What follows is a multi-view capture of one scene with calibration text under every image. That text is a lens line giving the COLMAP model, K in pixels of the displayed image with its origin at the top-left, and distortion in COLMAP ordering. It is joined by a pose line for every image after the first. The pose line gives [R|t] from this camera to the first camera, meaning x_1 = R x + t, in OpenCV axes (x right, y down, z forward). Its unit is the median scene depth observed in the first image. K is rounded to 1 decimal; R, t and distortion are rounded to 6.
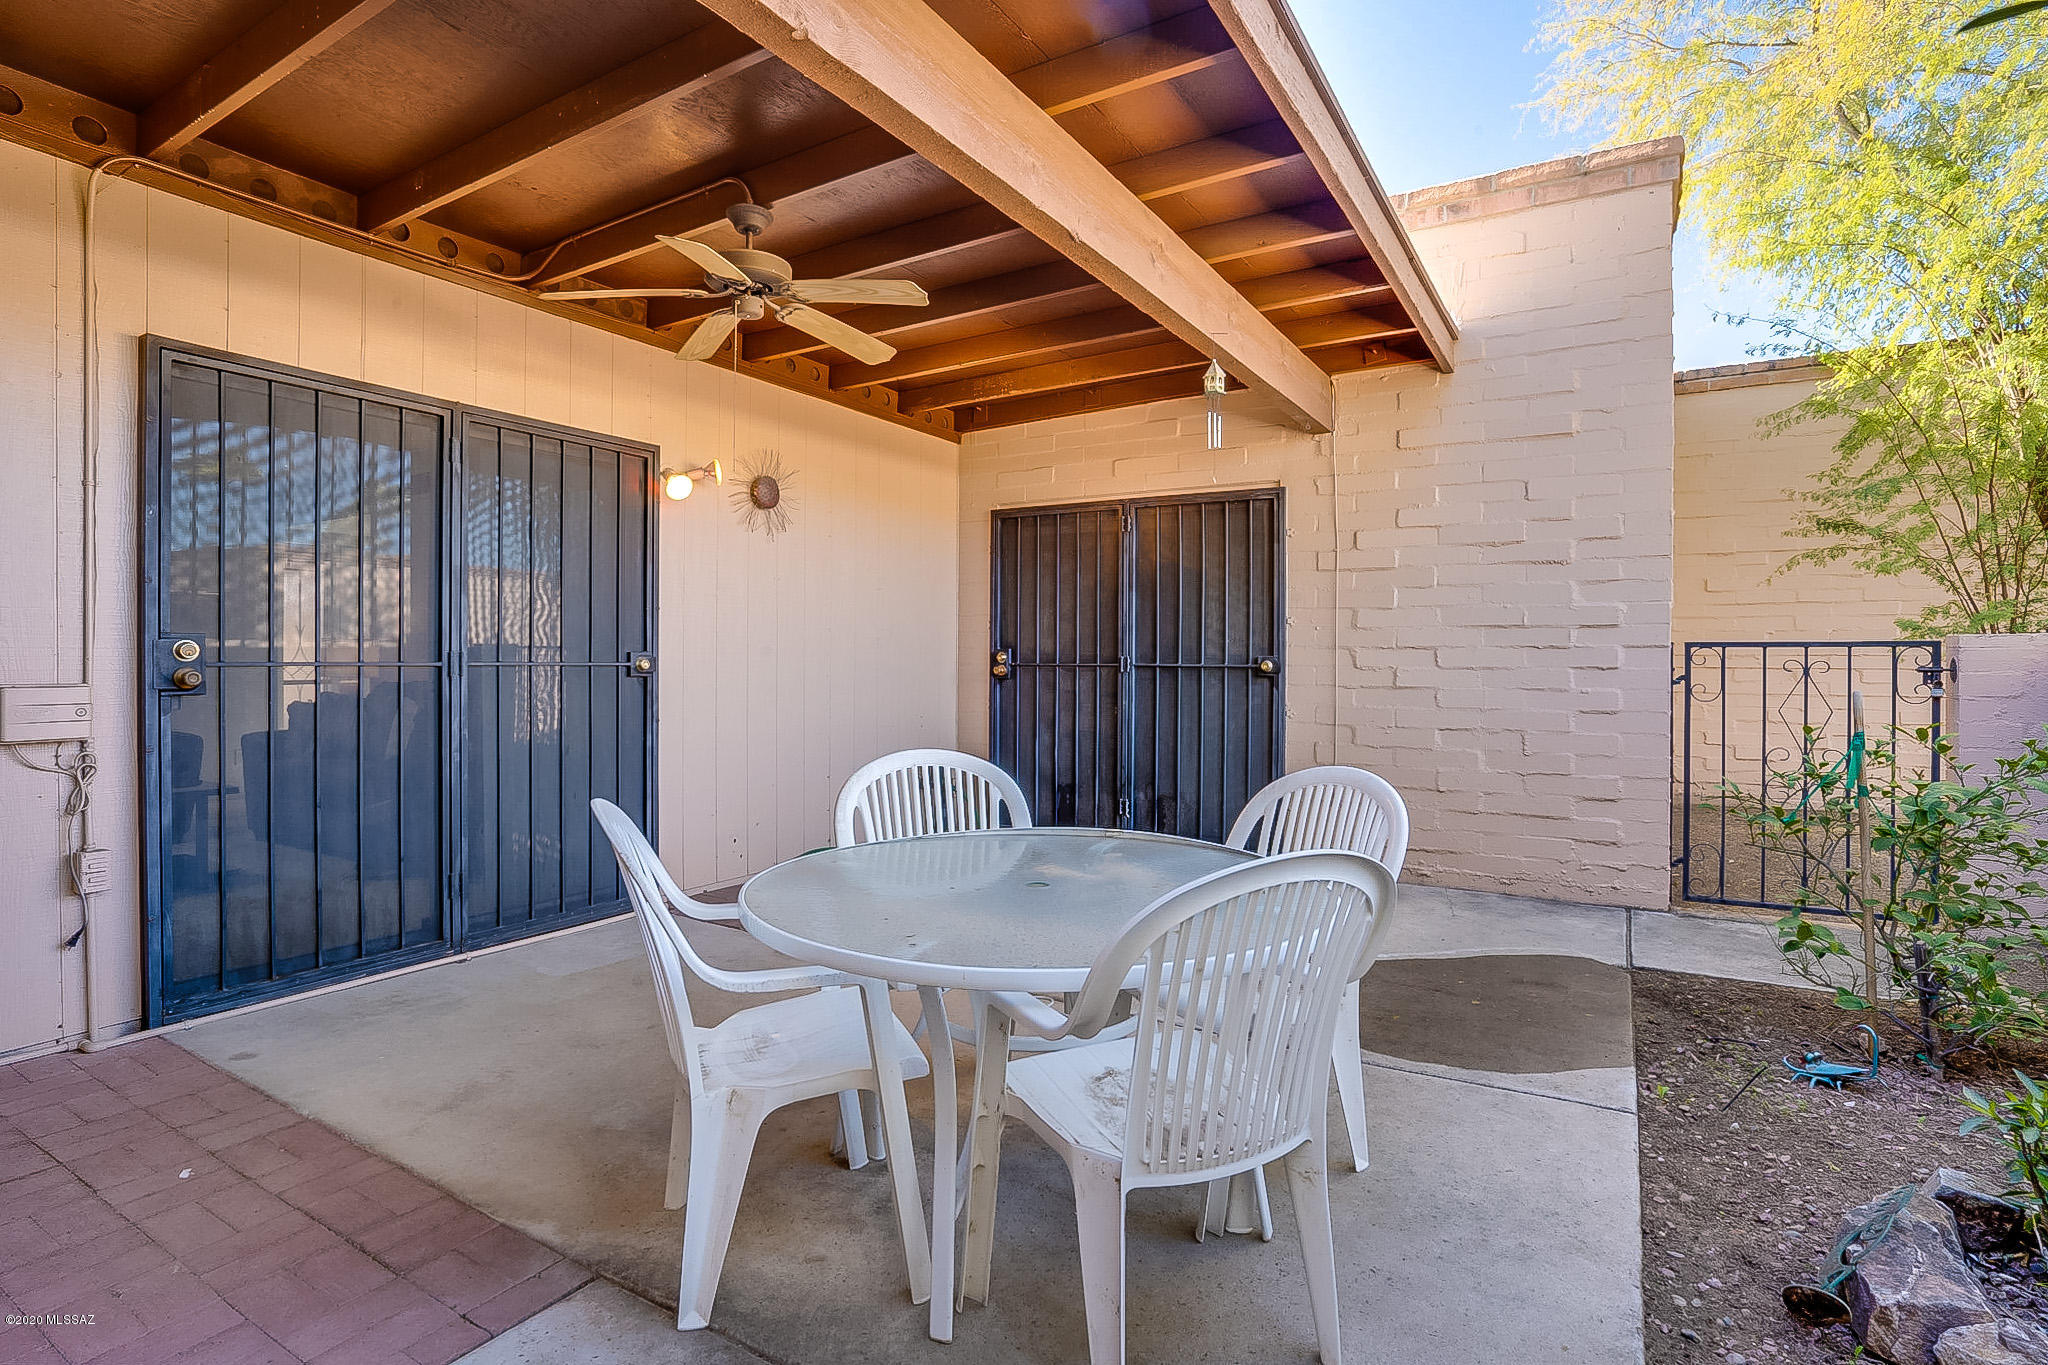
lens RADIAL K [[963.6, 0, 1024.0], [0, 963.6, 671.8], [0, 0, 1]] dist [-0.050076, 0.014547]
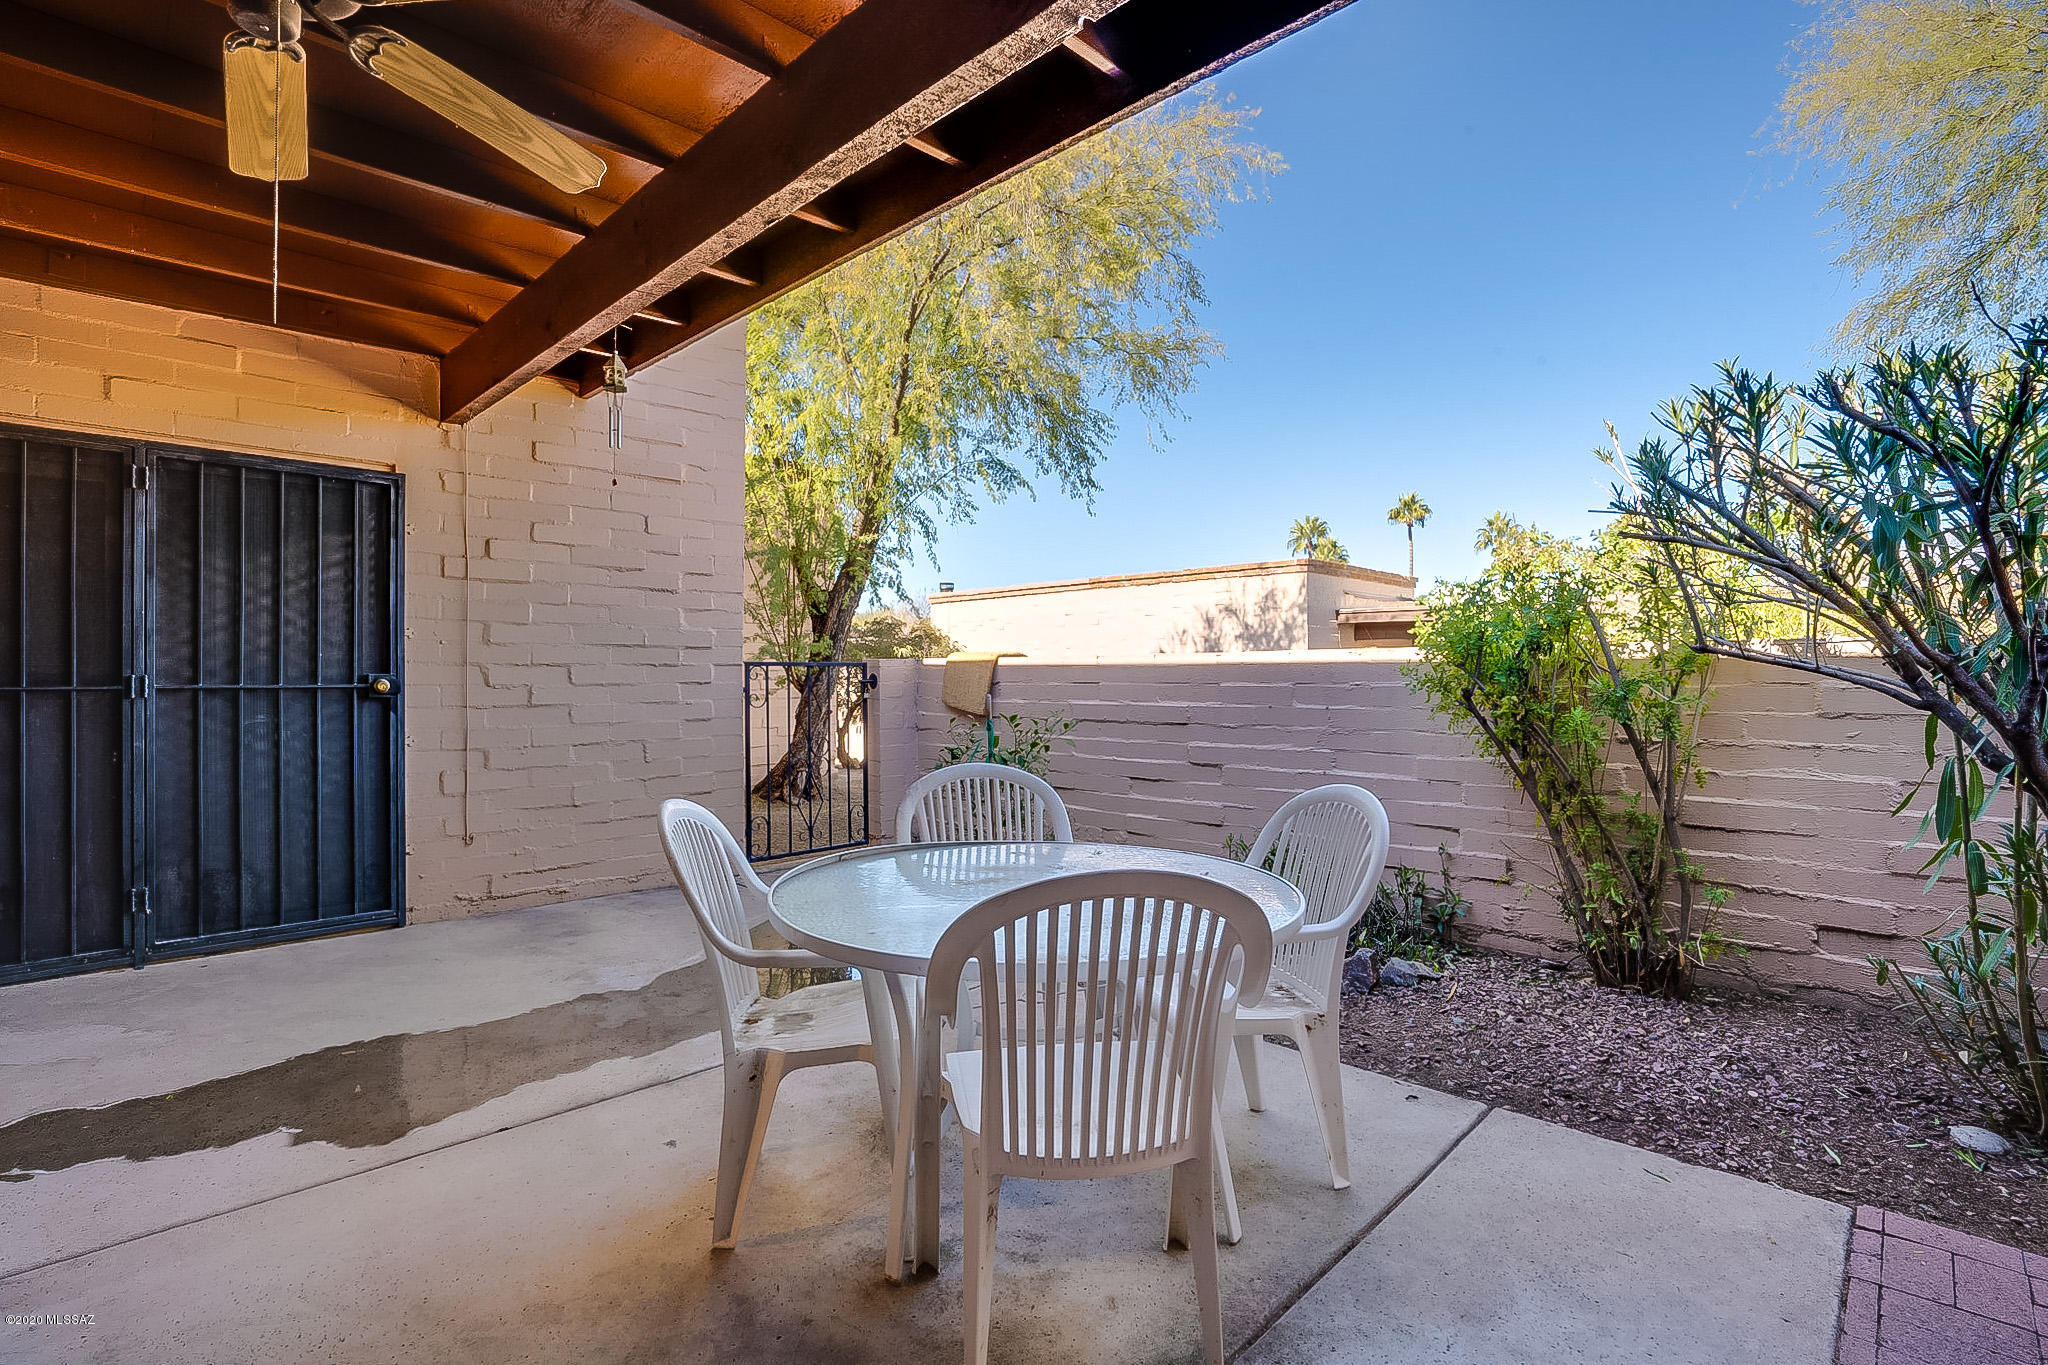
lens RADIAL K [[963.6, 0, 1024.8], [0, 963.6, 678.0], [0, 0, 1]] dist [-0.050076, 0.014547]
pose [[0.248080, -0.012240, 0.968662, -0.408127], [0.011031, 0.999891, 0.009810, -0.015109], [-0.968677, 0.008252, 0.248188, 0.266980]]
